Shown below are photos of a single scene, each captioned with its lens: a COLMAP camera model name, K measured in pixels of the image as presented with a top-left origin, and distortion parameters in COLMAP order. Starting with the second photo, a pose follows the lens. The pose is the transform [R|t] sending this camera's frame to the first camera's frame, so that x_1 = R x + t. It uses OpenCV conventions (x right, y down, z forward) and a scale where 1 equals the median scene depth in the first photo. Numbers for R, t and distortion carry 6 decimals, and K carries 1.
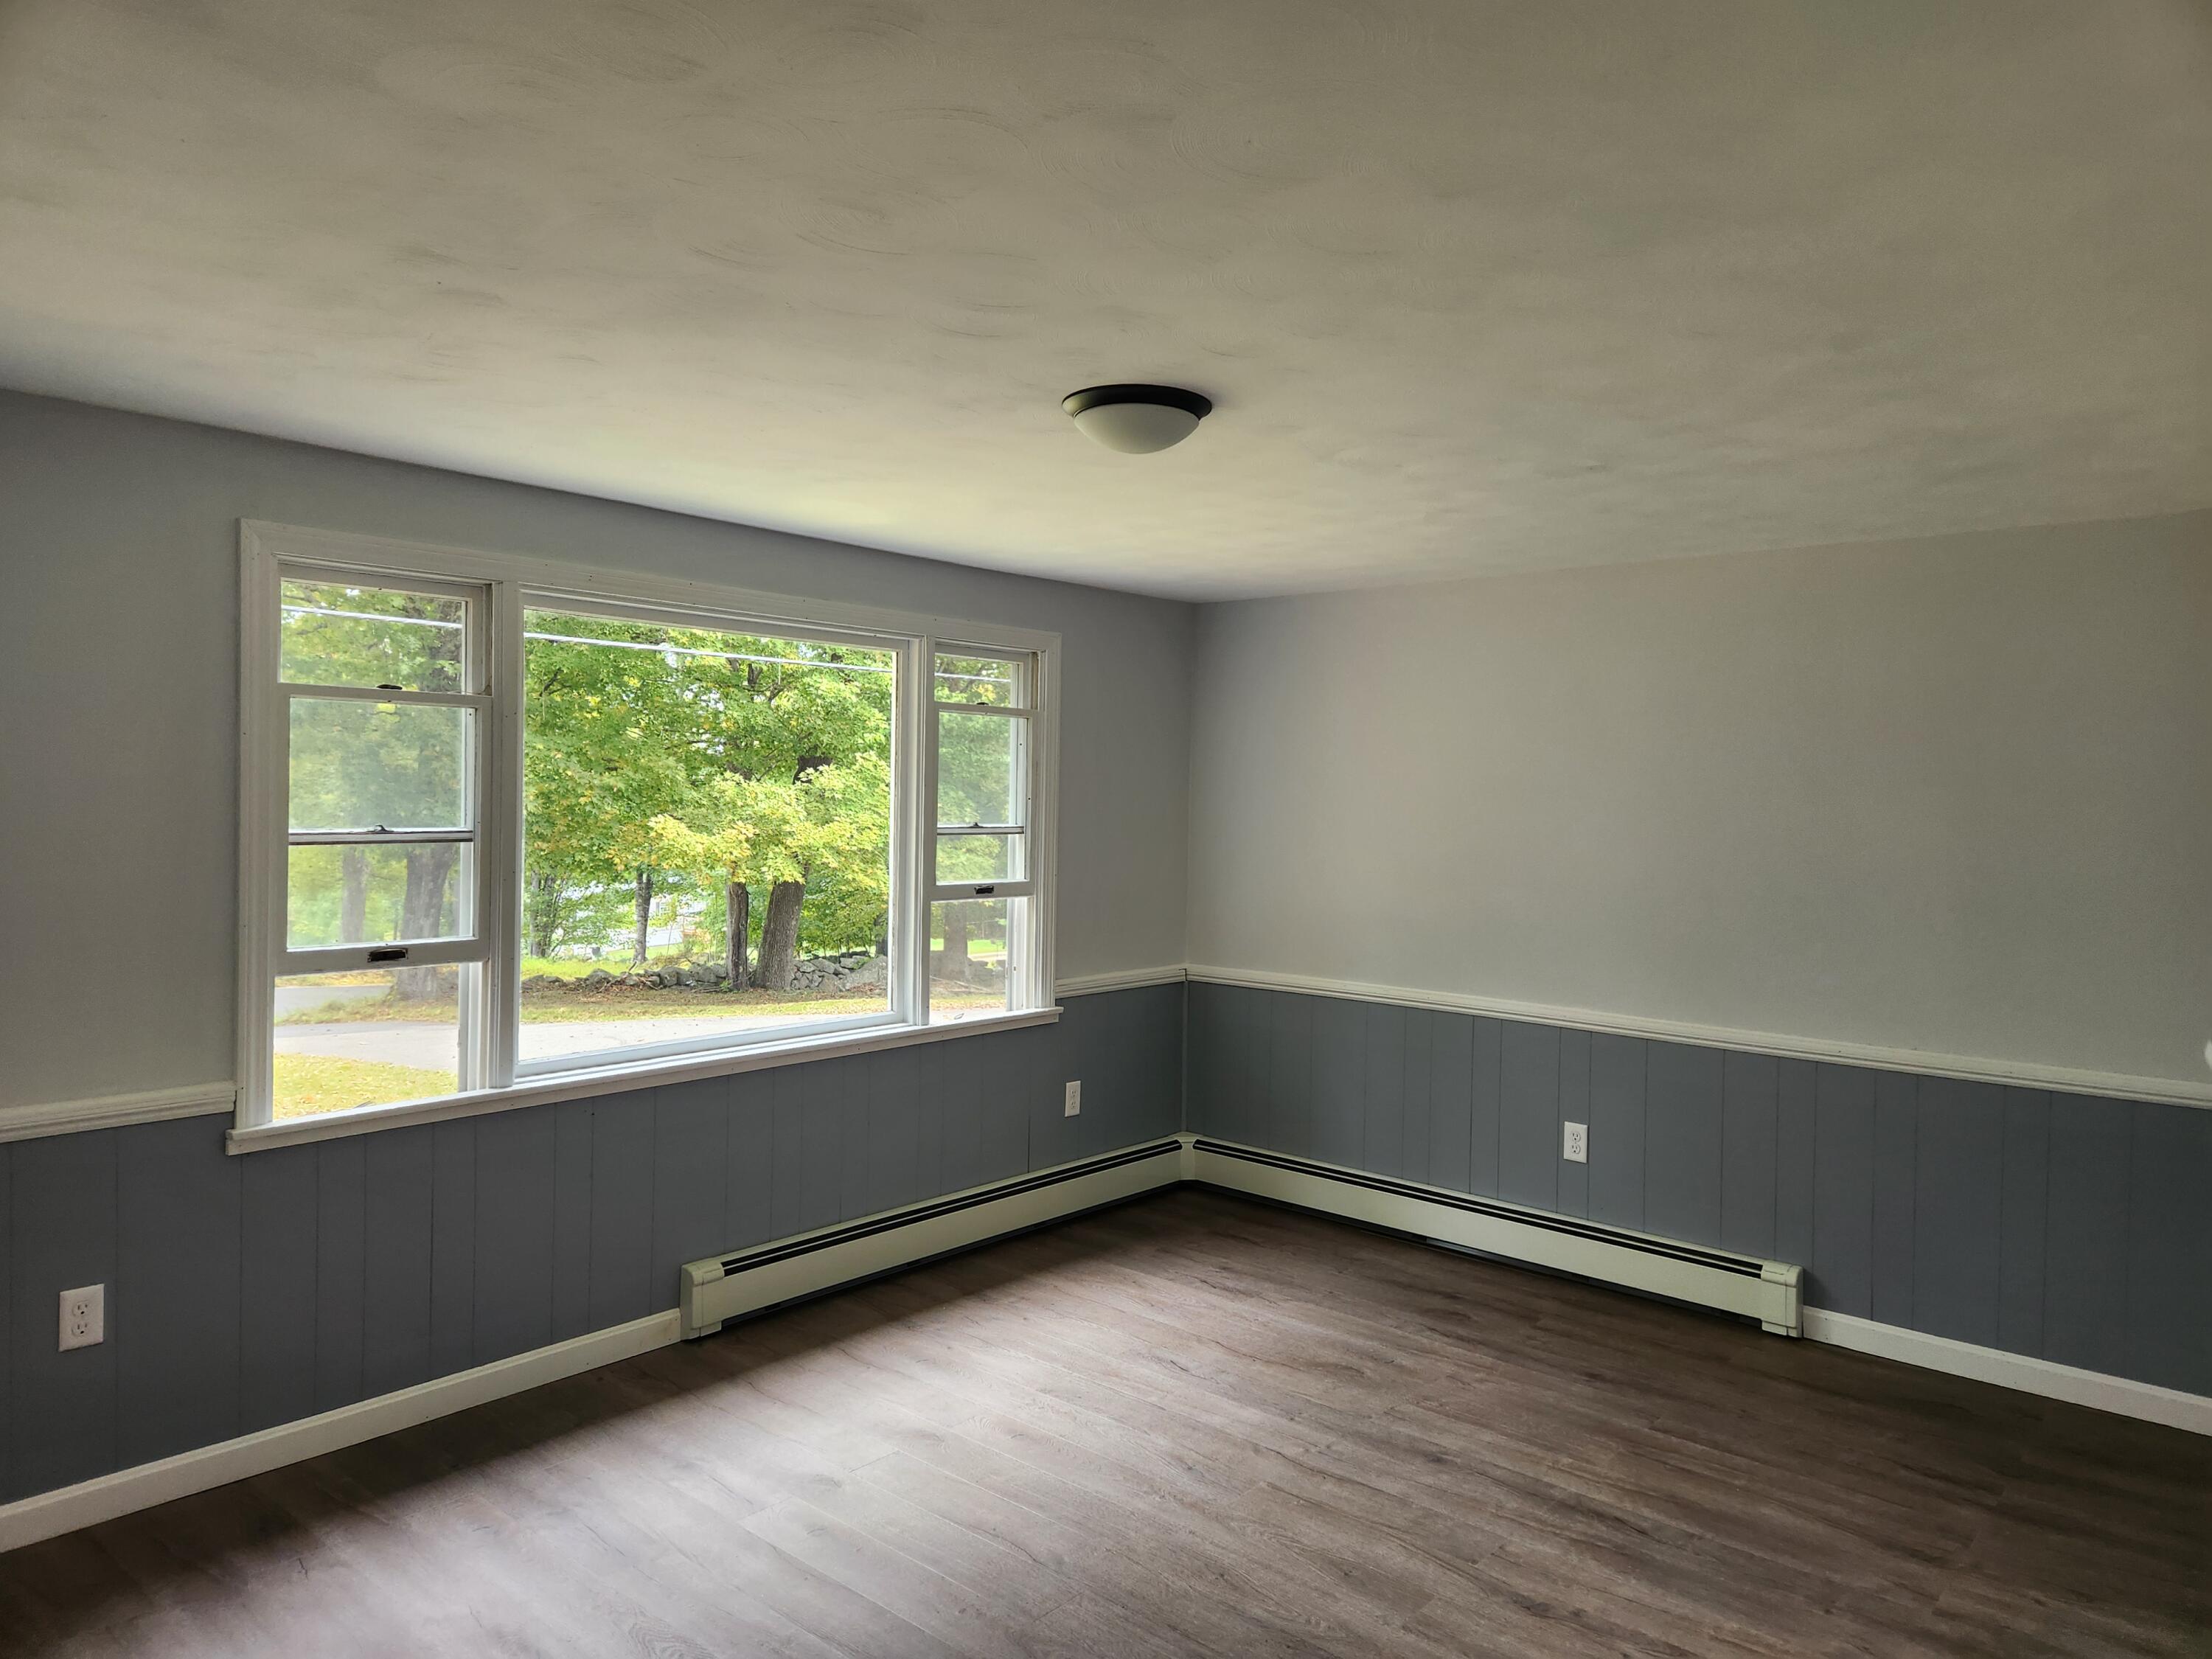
lens RADIAL K [[1466.1, 0, 1106.0], [0, 1466.1, 829.5], [0, 0, 1]] dist [-0.005695, -0.002639]
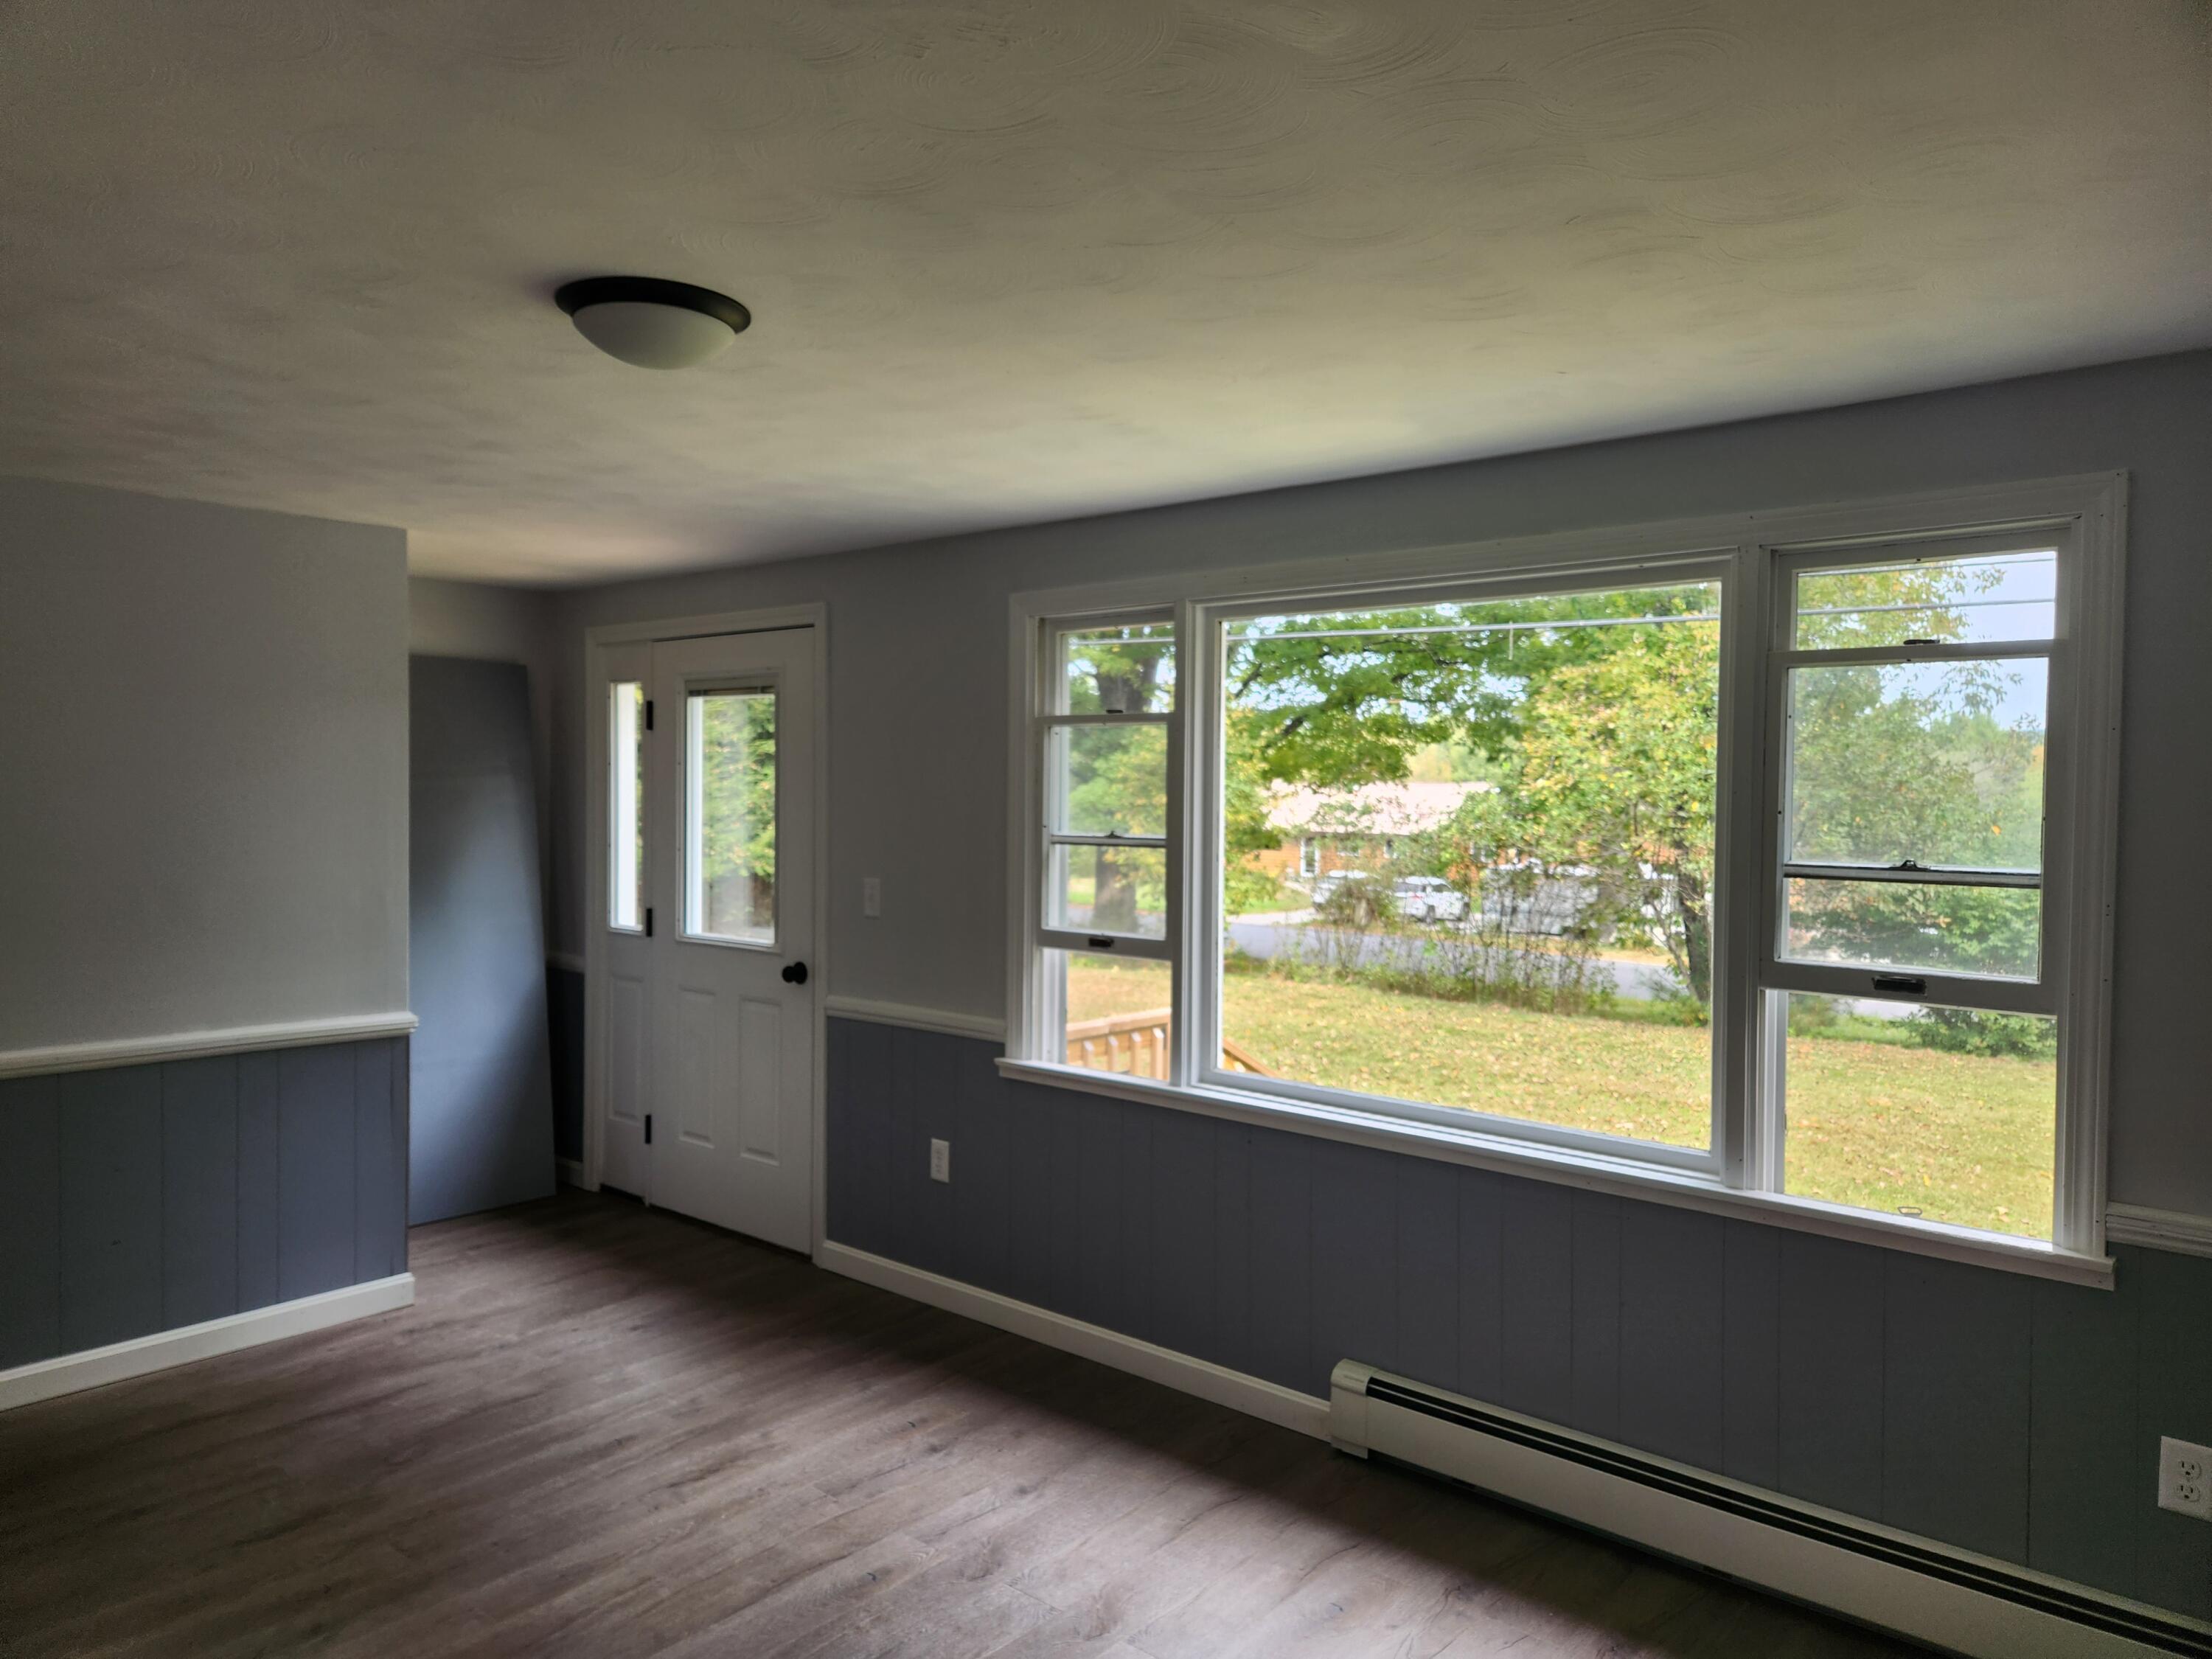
lens RADIAL K [[1463.2, 0, 1155.3], [0, 1463.2, 834.3], [0, 0, 1]] dist [0.027187, -0.000333]
pose [[0.017095, 0.005319, -0.999840, 0.677774], [-0.045750, 0.998943, 0.004533, -0.006150], [0.998807, 0.045665, 0.017320, 1.043813]]
